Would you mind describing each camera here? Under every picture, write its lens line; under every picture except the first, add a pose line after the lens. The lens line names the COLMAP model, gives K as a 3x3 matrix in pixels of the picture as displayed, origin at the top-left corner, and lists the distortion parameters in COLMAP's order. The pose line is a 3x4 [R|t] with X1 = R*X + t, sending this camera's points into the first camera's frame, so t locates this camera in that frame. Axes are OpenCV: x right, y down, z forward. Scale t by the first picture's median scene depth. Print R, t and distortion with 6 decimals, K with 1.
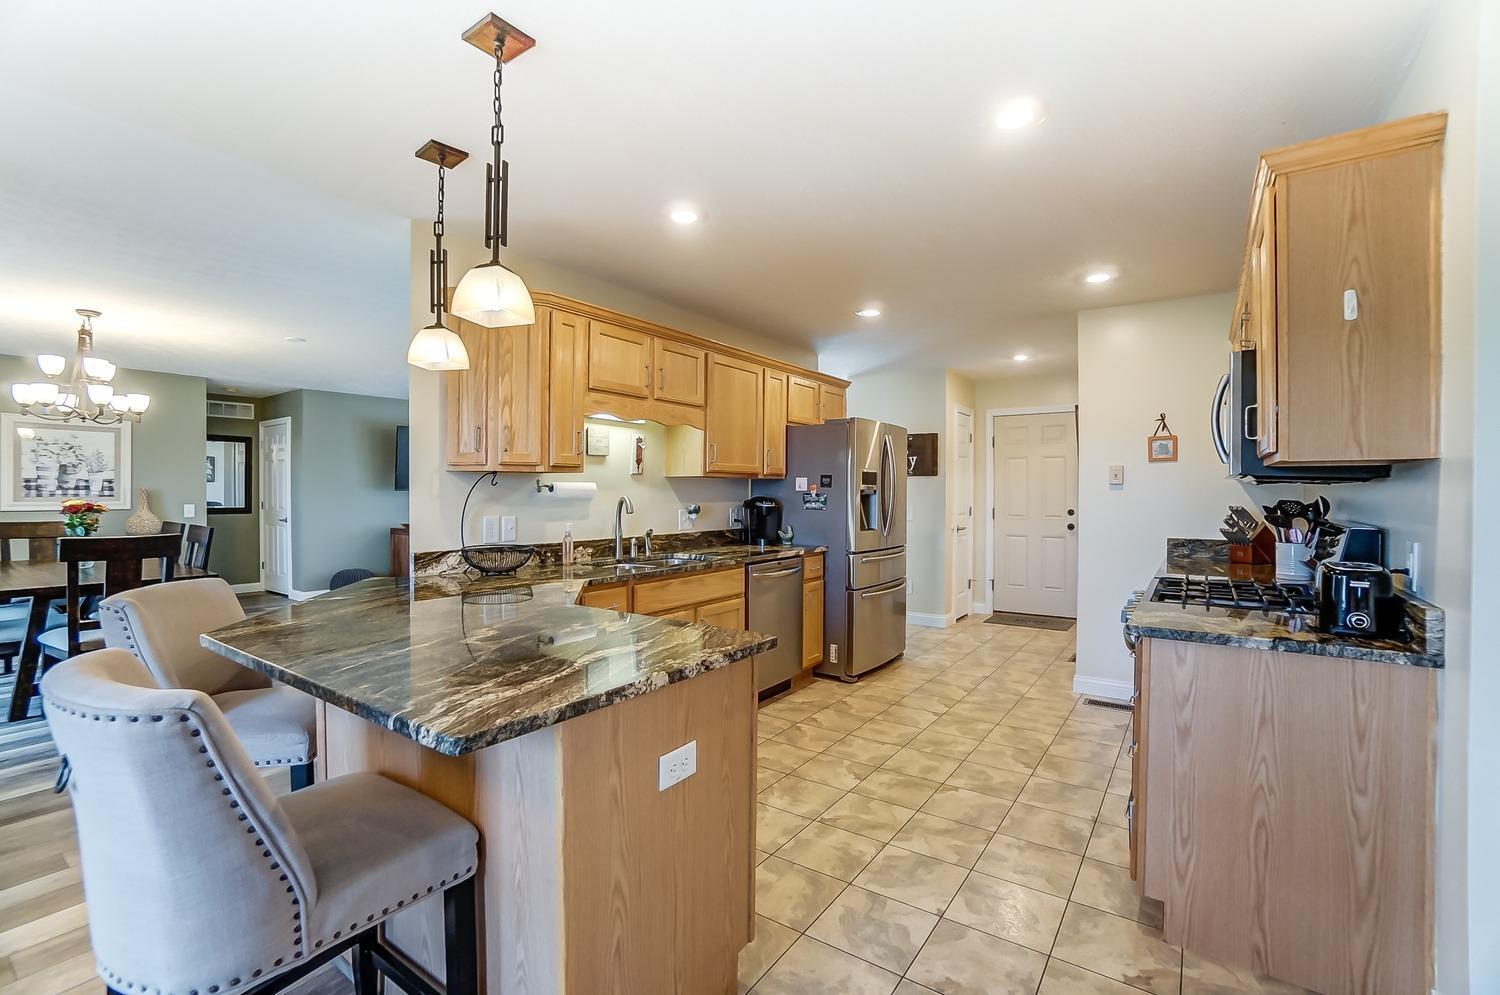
lens RADIAL K [[673.6, 0, 747.2], [0, 673.6, 495.7], [0, 0, 1]] dist [-0.038396, 0.008027]
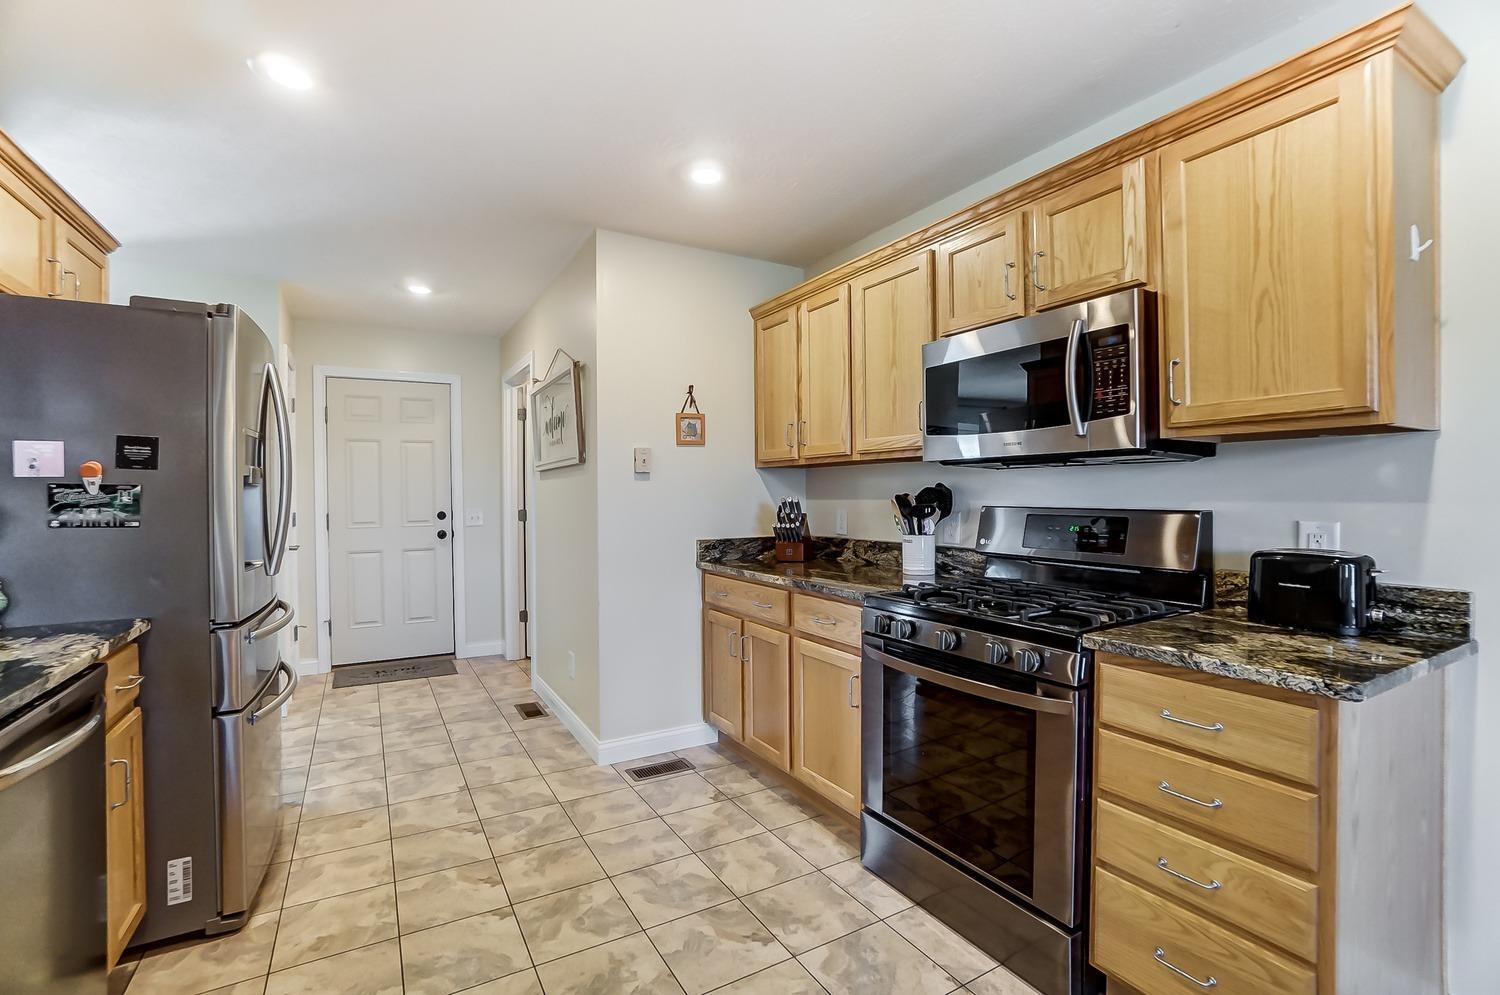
lens RADIAL K [[673.6, 0, 748.3], [0, 673.6, 502.0], [0, 0, 1]] dist [-0.038396, 0.008027]
pose [[0.430387, -0.017690, 0.902471, -0.084060], [0.014534, 0.999814, 0.012667, 0.008301], [-0.902527, 0.007665, 0.430564, 0.591382]]
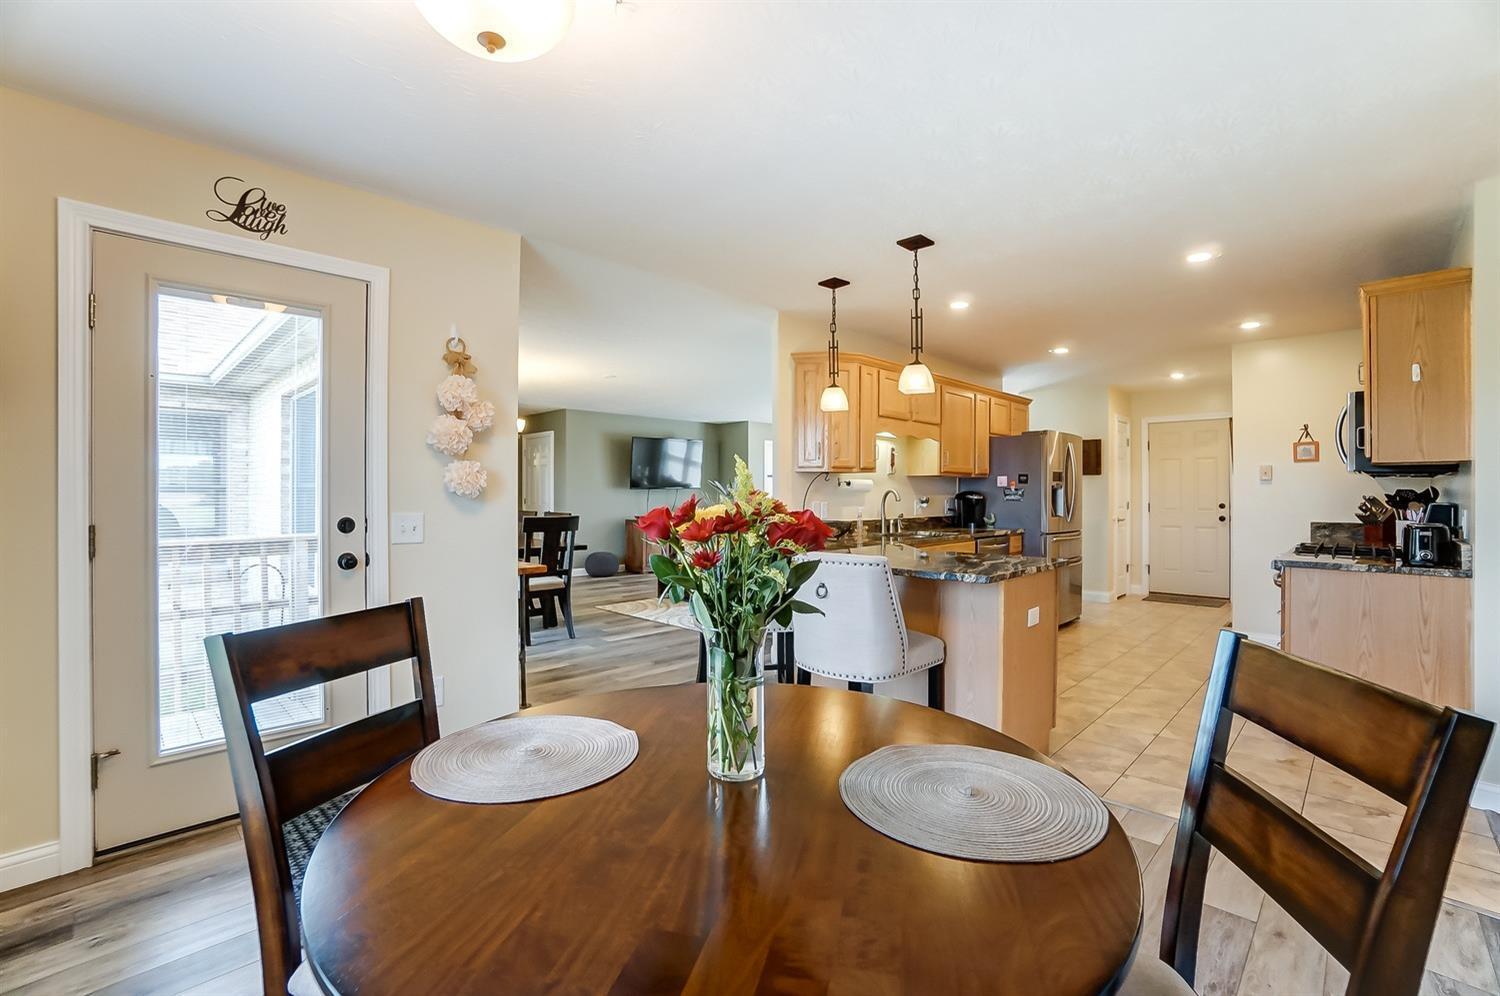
lens RADIAL K [[673.6, 0, 747.0], [0, 673.6, 493.6], [0, 0, 1]] dist [-0.038396, 0.008027]
pose [[0.987740, -0.001534, -0.156102, -0.239142], [0.000508, 0.999978, -0.006612, 0.017592], [0.156109, 0.006452, 0.987719, -0.417049]]
